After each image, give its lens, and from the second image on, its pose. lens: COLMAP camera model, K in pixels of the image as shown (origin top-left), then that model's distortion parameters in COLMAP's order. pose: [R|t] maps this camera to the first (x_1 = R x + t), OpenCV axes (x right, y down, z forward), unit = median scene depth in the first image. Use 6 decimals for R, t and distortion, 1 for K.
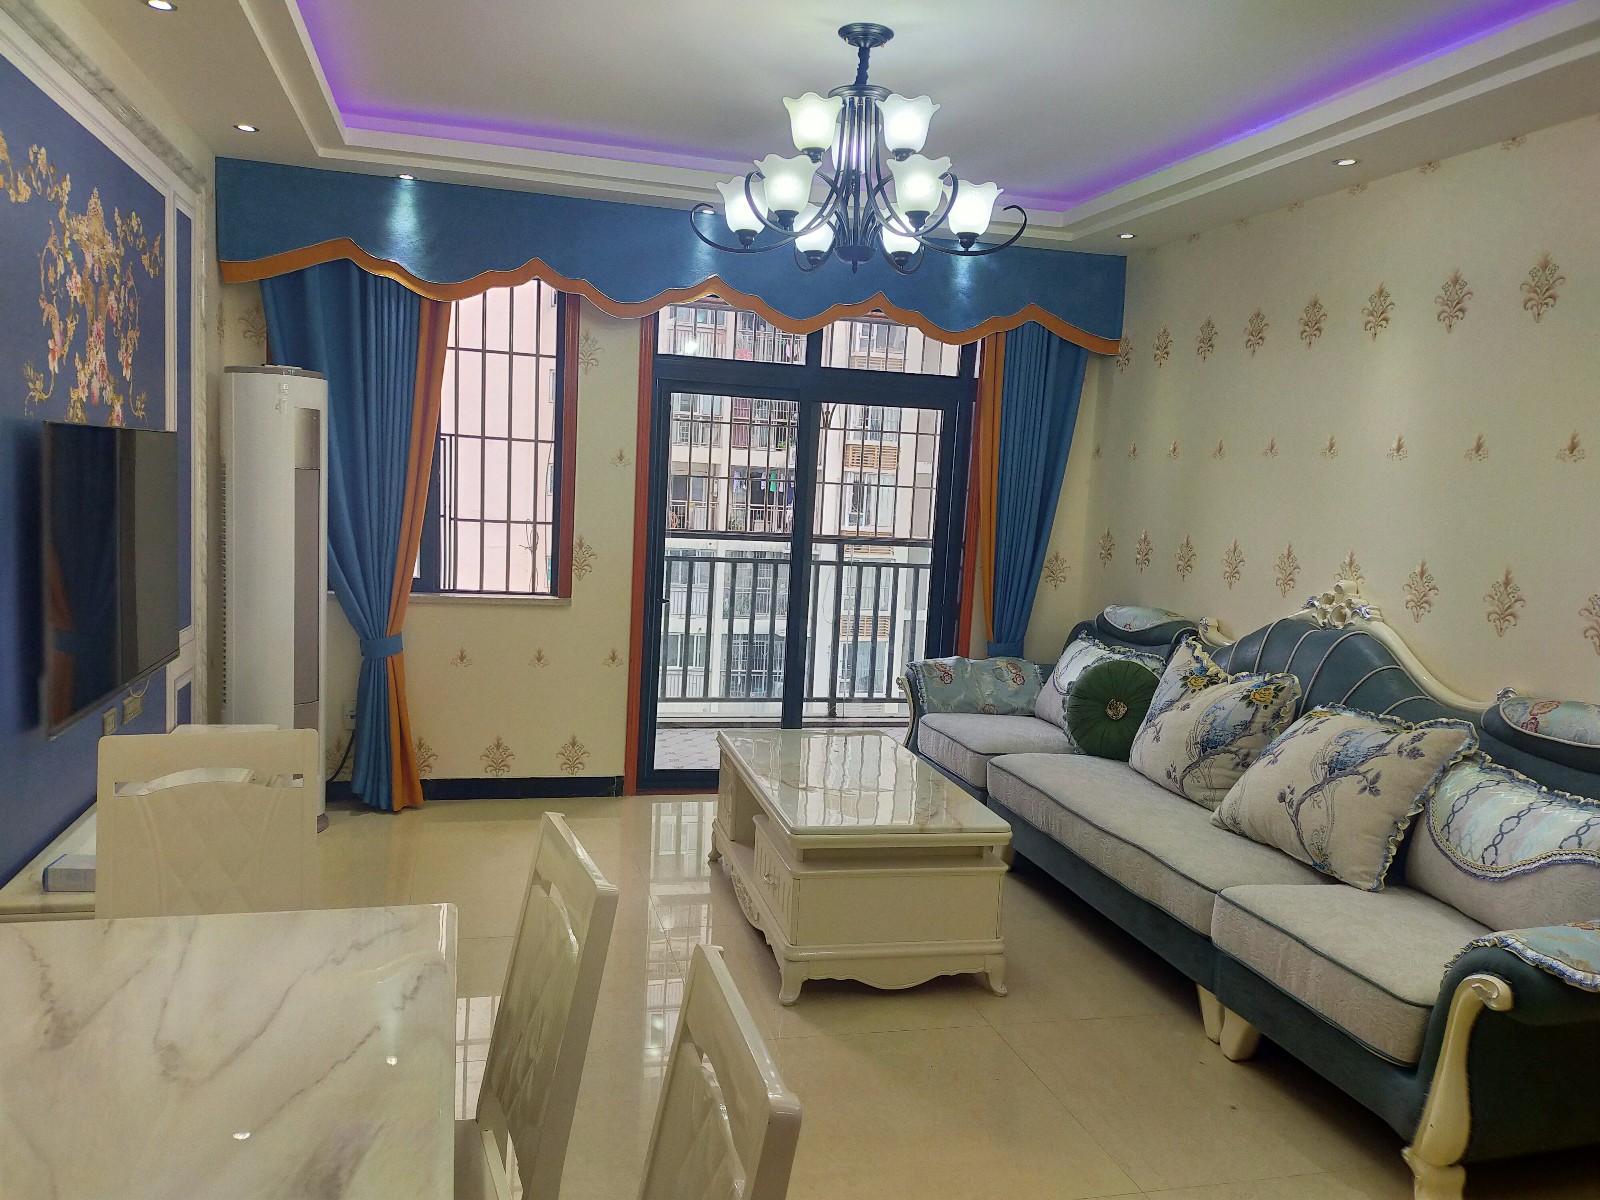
lens RADIAL K [[1197.5, 0, 802.7], [0, 1197.5, 604.5], [0, 0, 1]] dist [-0.008471, -0.014912]
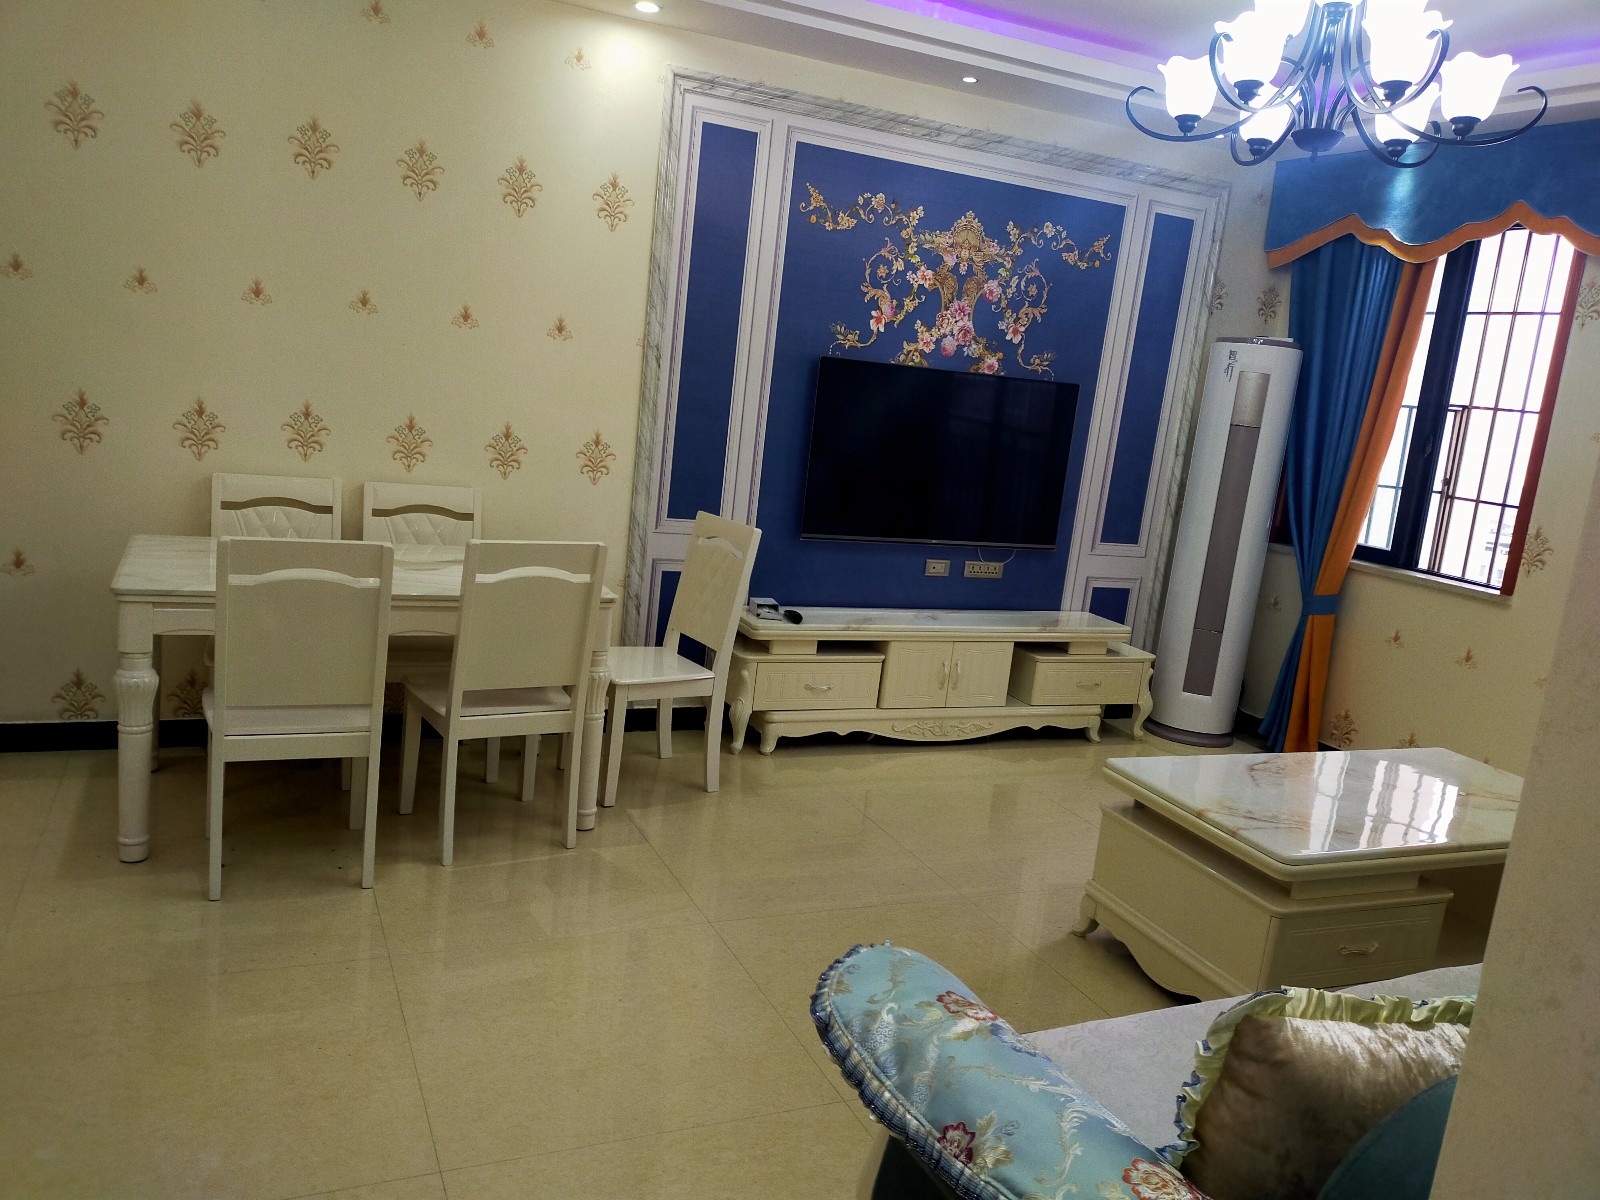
lens RADIAL K [[1197.5, 0, 801.4], [0, 1197.5, 598.0], [0, 0, 1]] dist [-0.008471, -0.014912]
pose [[0.165140, 0.139513, -0.976353, 0.854654], [-0.194623, 0.975089, 0.106414, 0.006497], [0.966877, 0.172448, 0.188179, 0.553961]]
